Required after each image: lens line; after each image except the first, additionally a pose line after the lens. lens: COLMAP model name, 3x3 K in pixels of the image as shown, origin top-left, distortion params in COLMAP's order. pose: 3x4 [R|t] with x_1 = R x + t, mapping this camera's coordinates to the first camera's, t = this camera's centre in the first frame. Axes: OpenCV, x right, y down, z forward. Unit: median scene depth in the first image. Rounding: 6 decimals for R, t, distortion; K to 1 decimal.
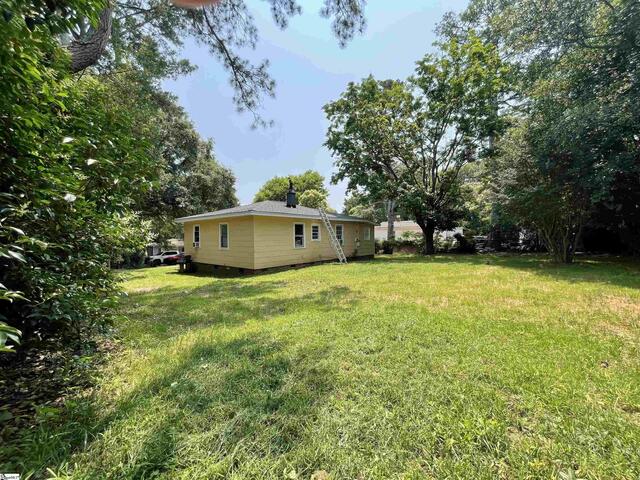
lens RADIAL K [[264.1, 0, 320.0], [0, 264.1, 240.0], [0, 0, 1]] dist [-0.000631, -0.000314]
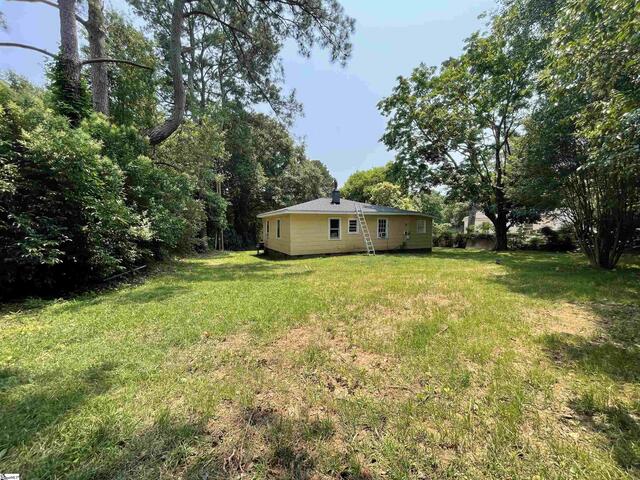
lens RADIAL K [[264.1, 0, 320.0], [0, 264.1, 240.0], [0, 0, 1]] dist [-0.000631, -0.000314]
pose [[0.899794, 0.029646, -0.435306, 0.307752], [-0.010084, 0.998835, 0.047180, -0.018394], [0.436198, -0.038063, 0.899045, -0.063181]]
